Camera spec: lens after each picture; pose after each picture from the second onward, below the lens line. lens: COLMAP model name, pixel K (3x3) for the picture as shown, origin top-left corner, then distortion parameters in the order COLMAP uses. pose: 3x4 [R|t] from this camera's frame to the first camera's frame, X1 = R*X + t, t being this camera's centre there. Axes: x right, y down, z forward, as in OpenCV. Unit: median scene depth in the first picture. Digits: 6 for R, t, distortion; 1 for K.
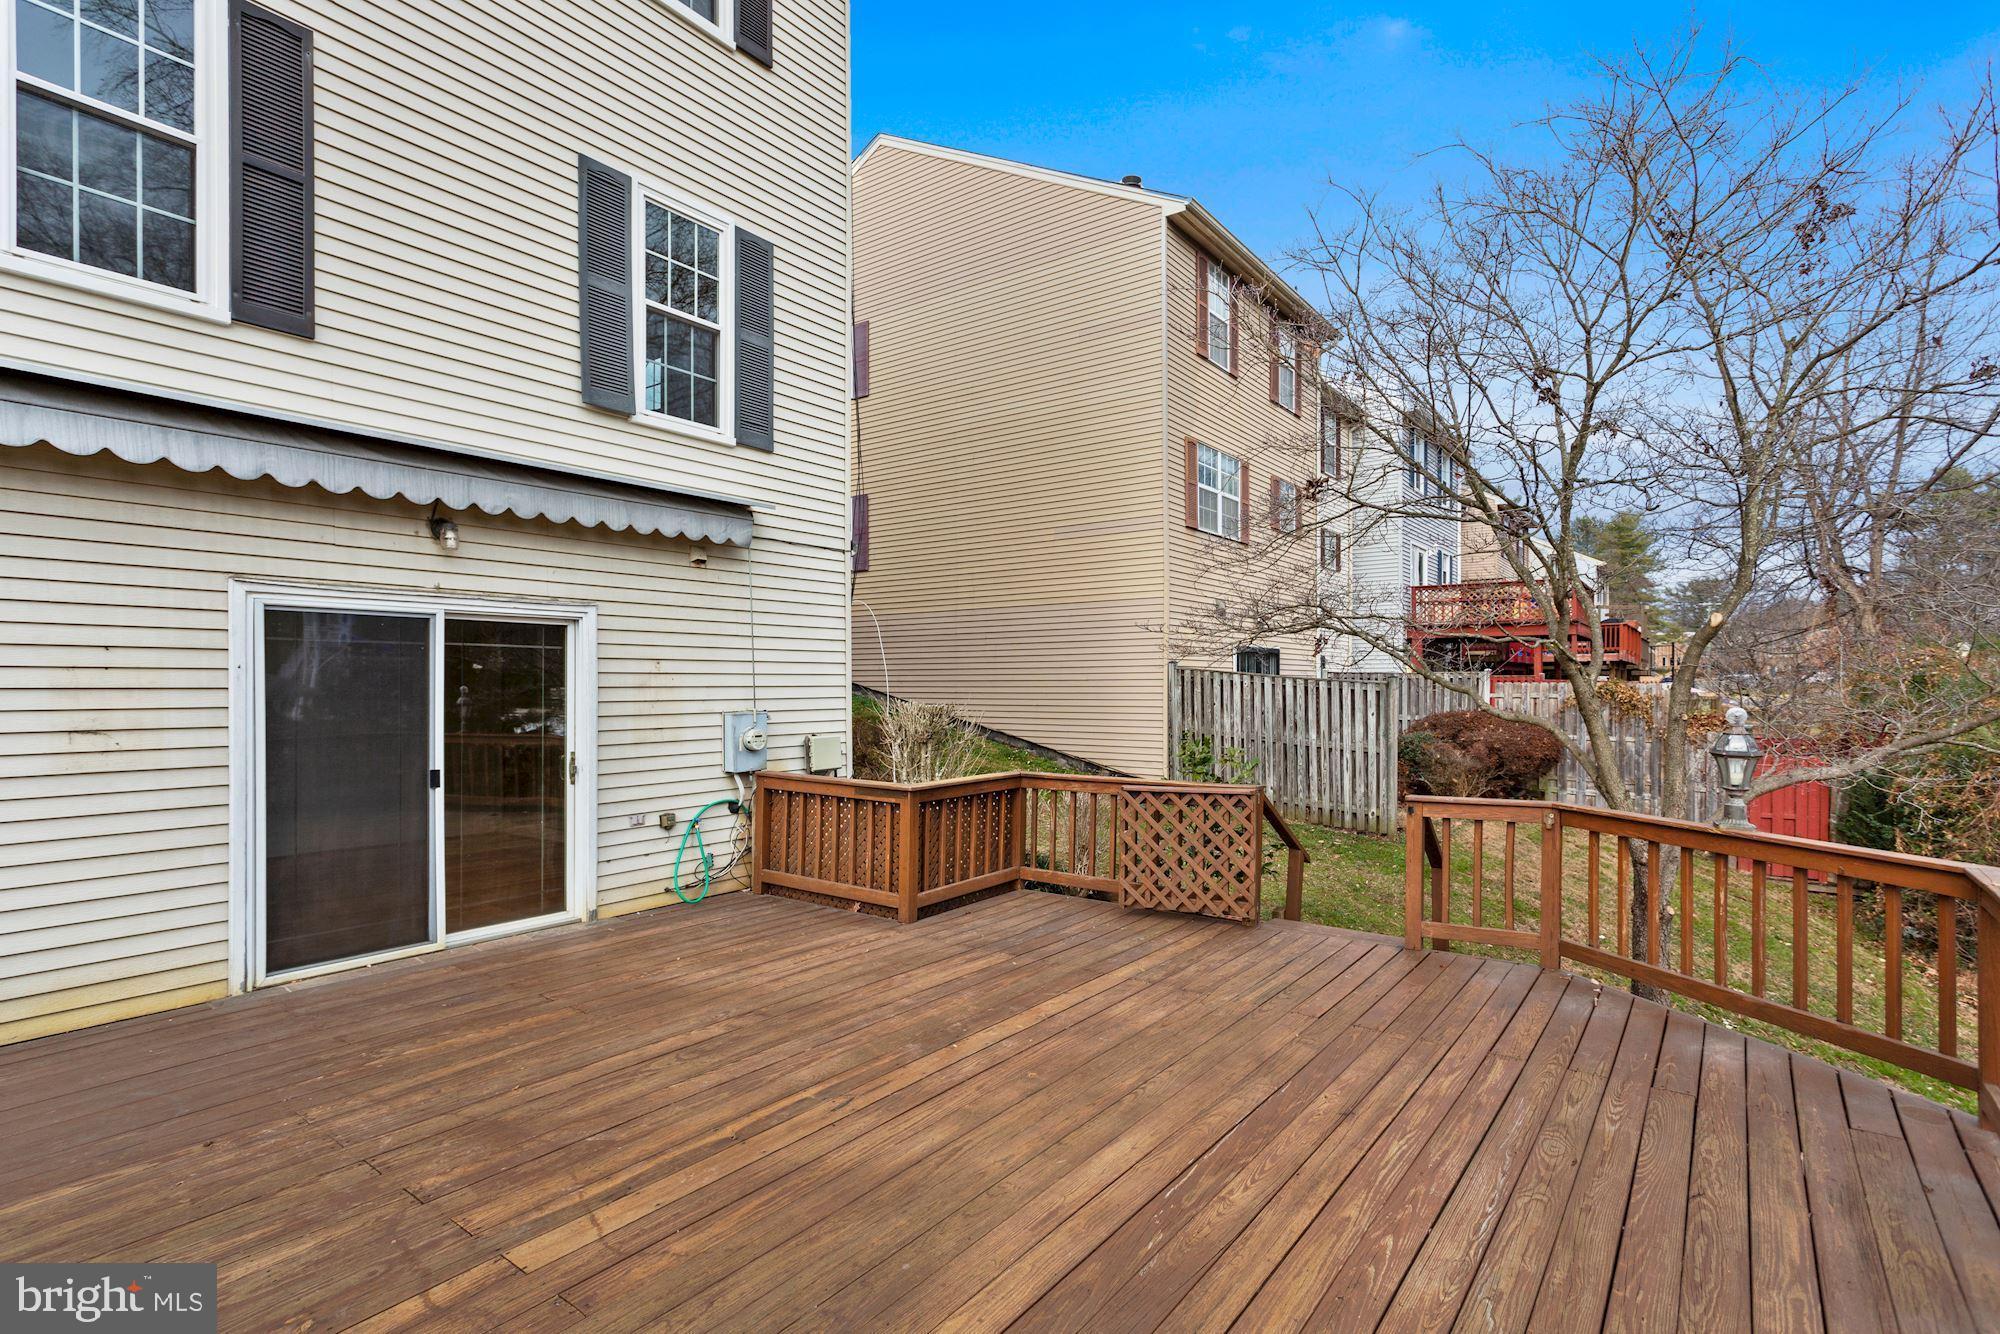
lens RADIAL K [[969.8, 0, 1003.4], [0, 969.8, 691.2], [0, 0, 1]] dist [0.001267, 0.000824]
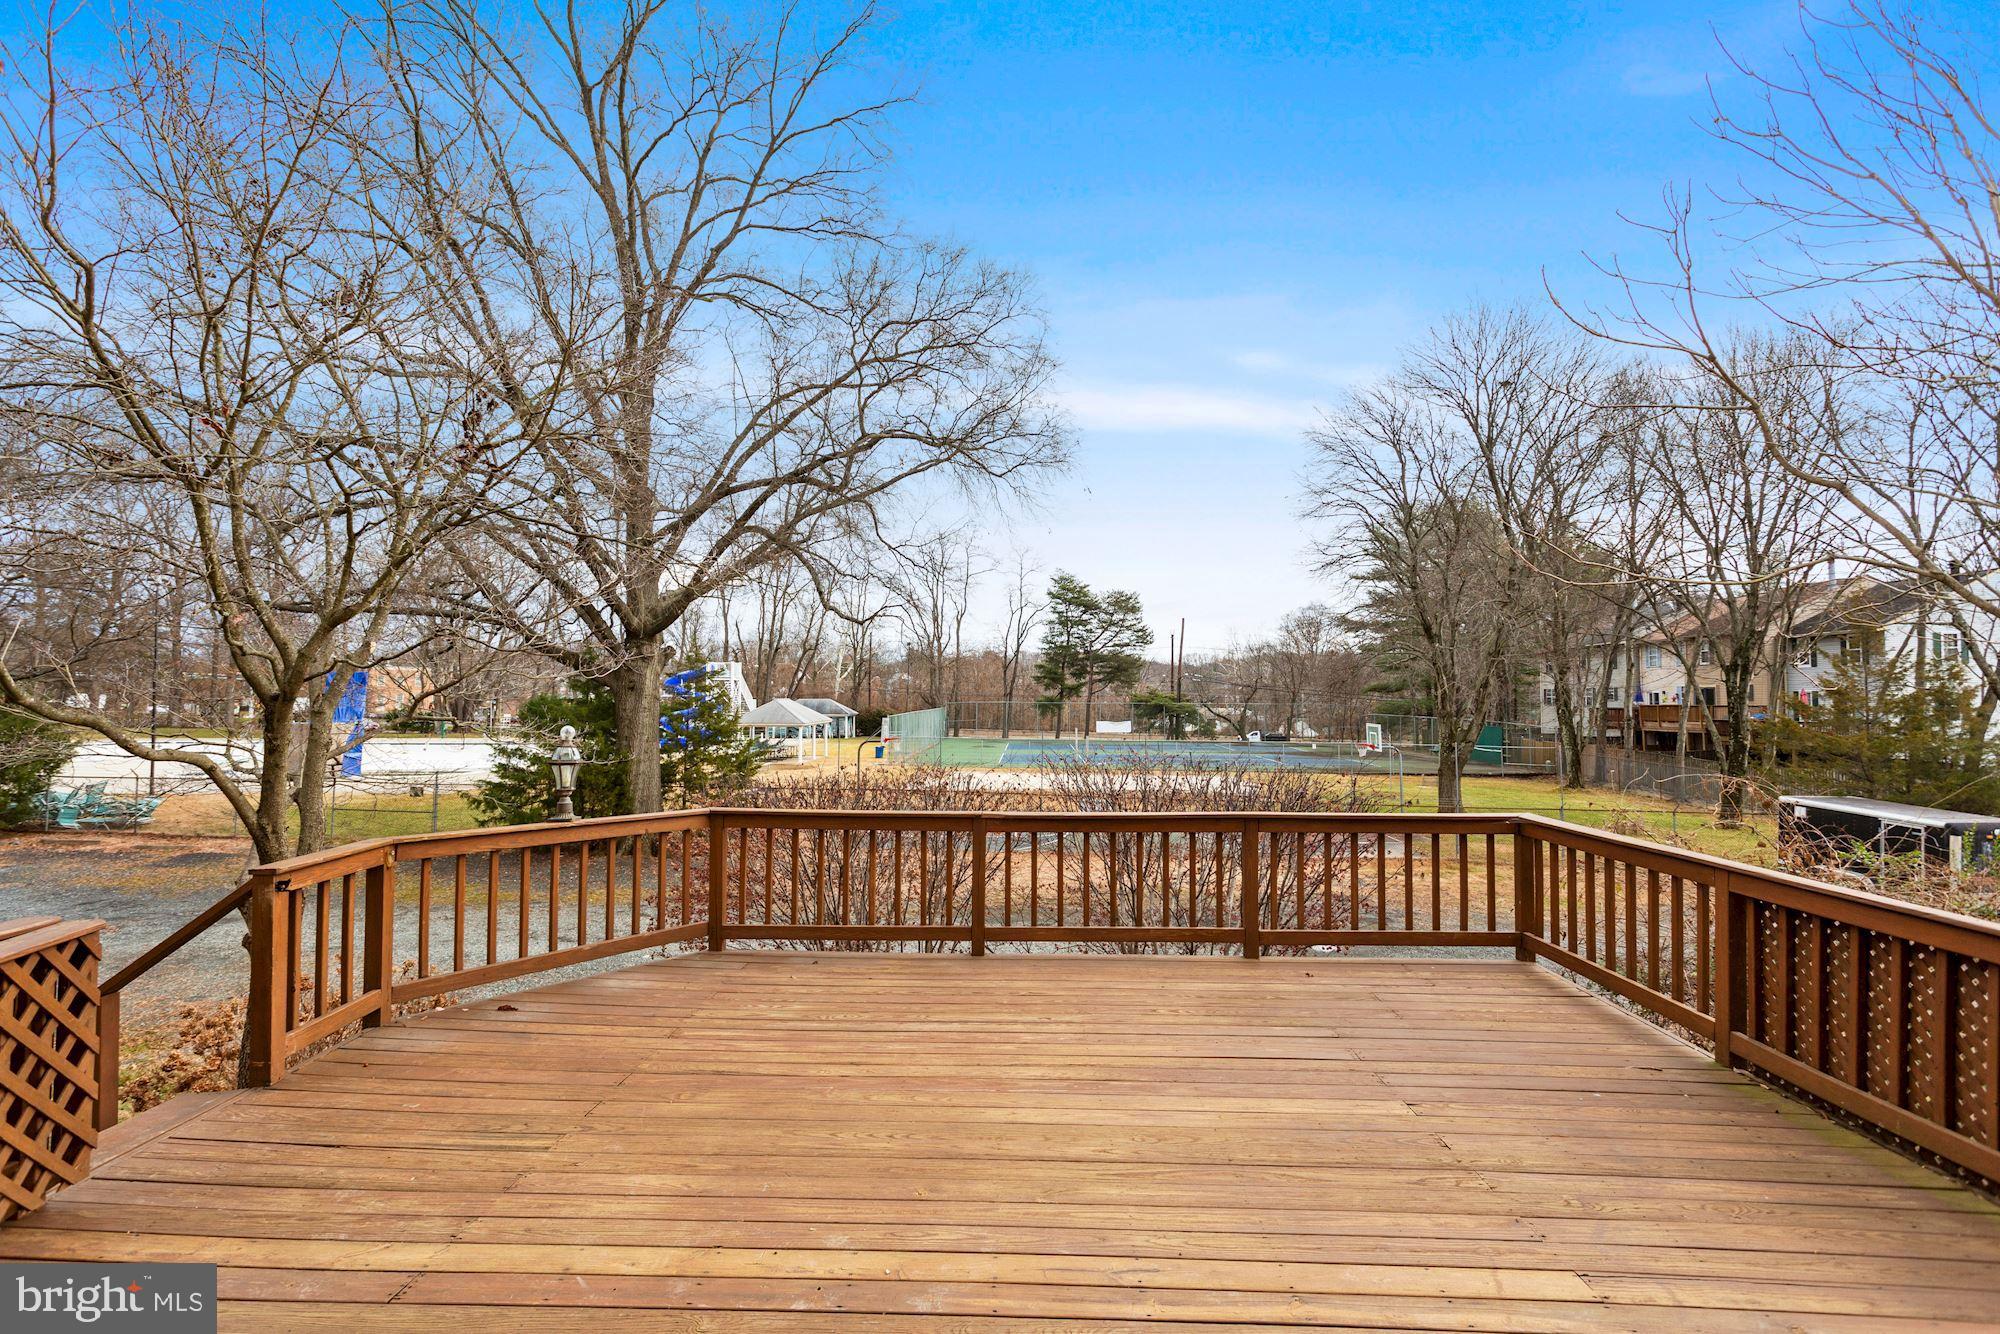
lens RADIAL K [[950.2, 0, 1000.0], [0, 950.2, 667.0], [0, 0, 1]] dist [0.003828, 0.000946]
pose [[-0.562886, 0.029871, 0.825995, -0.493933], [0.008327, 0.999501, -0.030471, -0.013458], [-0.826492, -0.010273, -0.562854, 1.021285]]
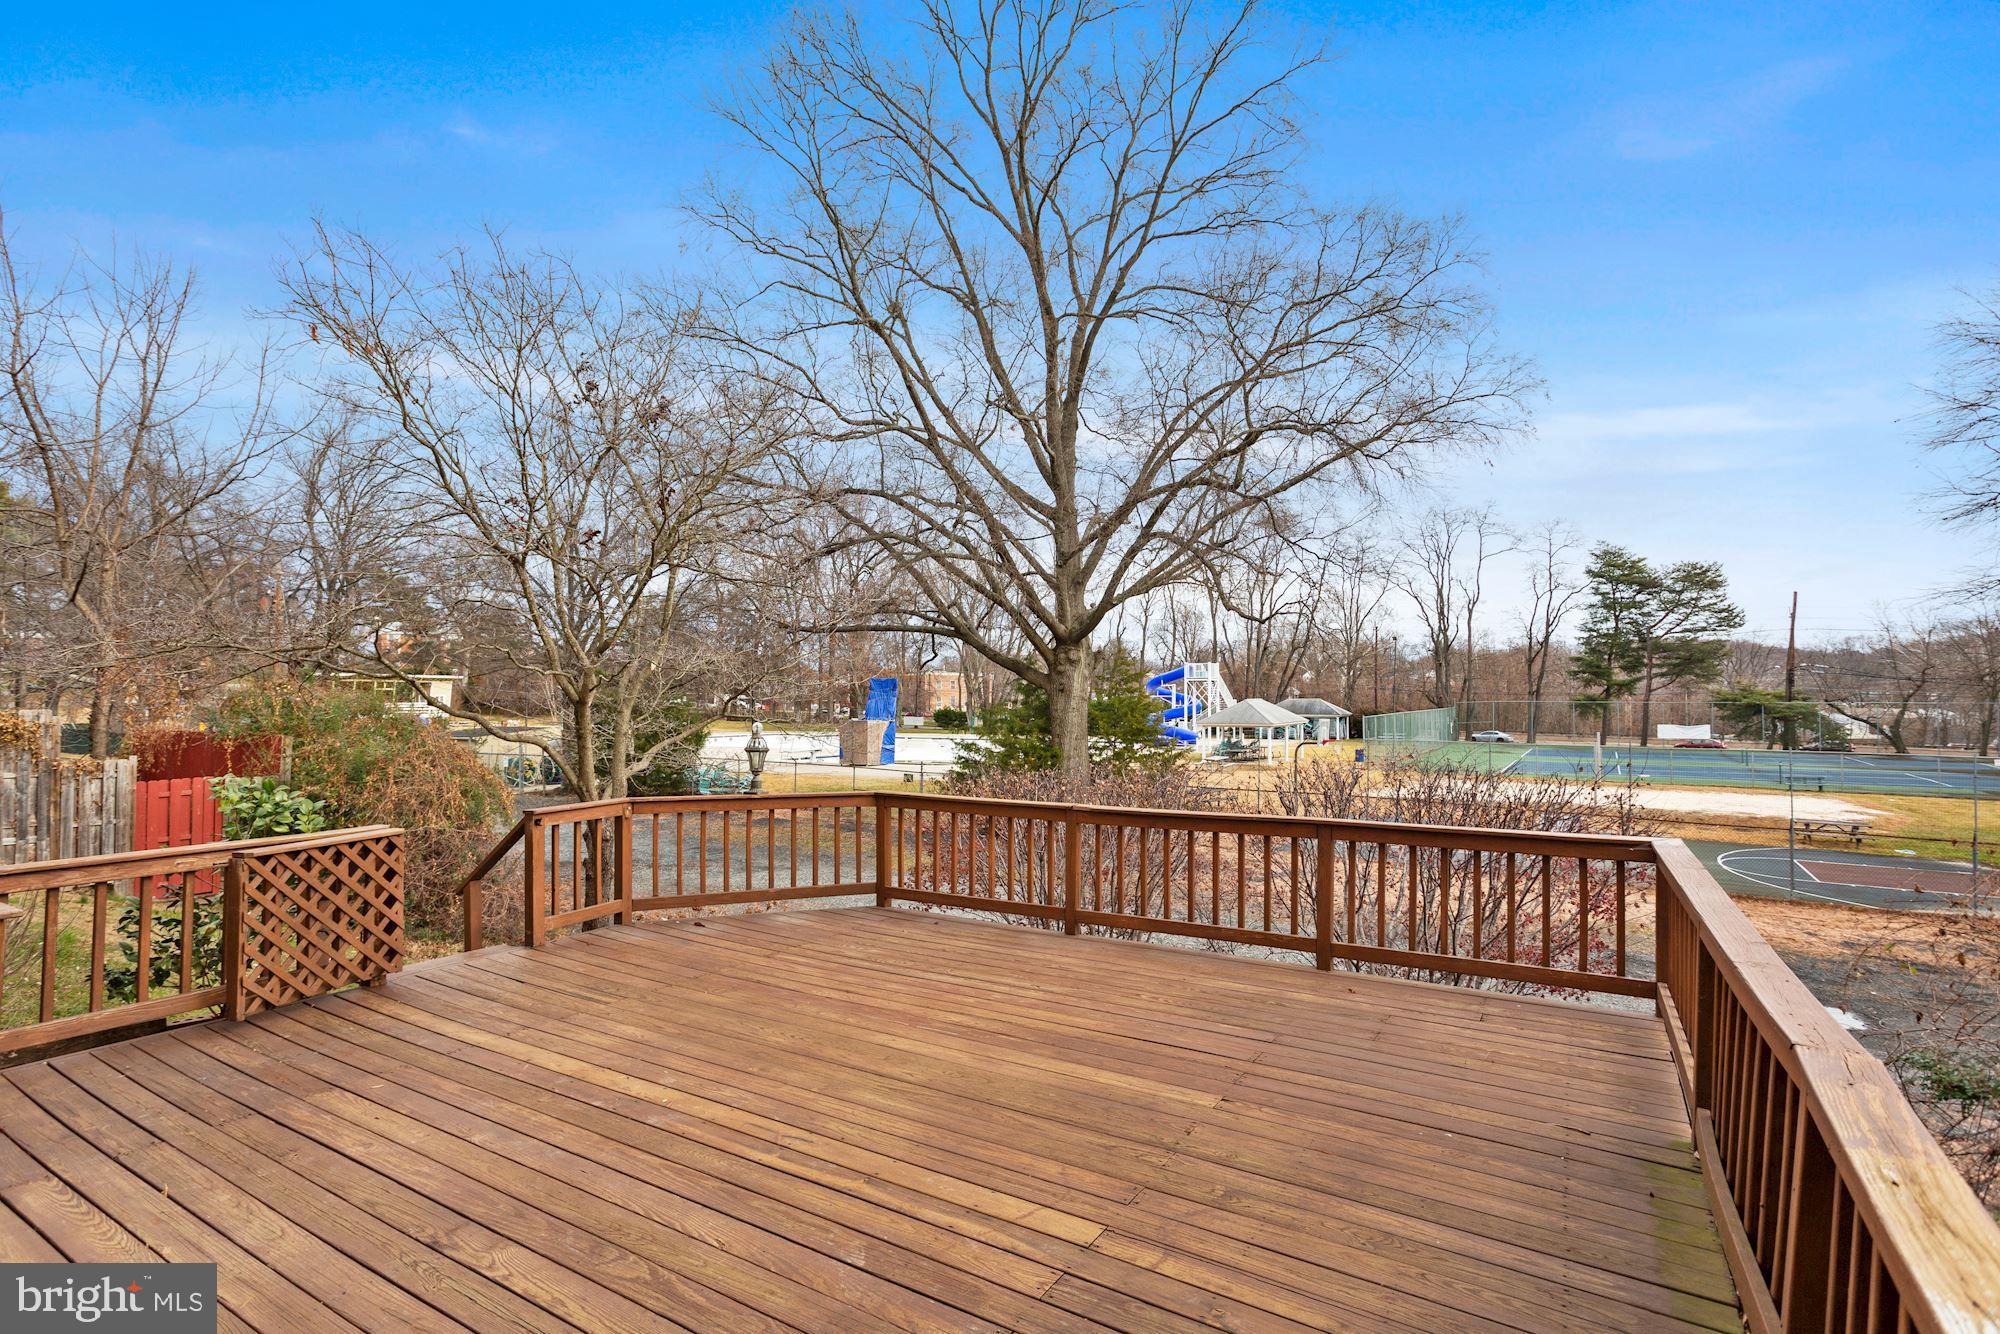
lens RADIAL K [[969.8, 0, 1003.4], [0, 969.8, 691.2], [0, 0, 1]] dist [0.001267, 0.000824]
pose [[-0.081340, 0.011564, 0.996619, -0.792060], [0.012812, 0.999862, -0.010556, -0.010077], [-0.996604, 0.011910, -0.081477, 0.587729]]
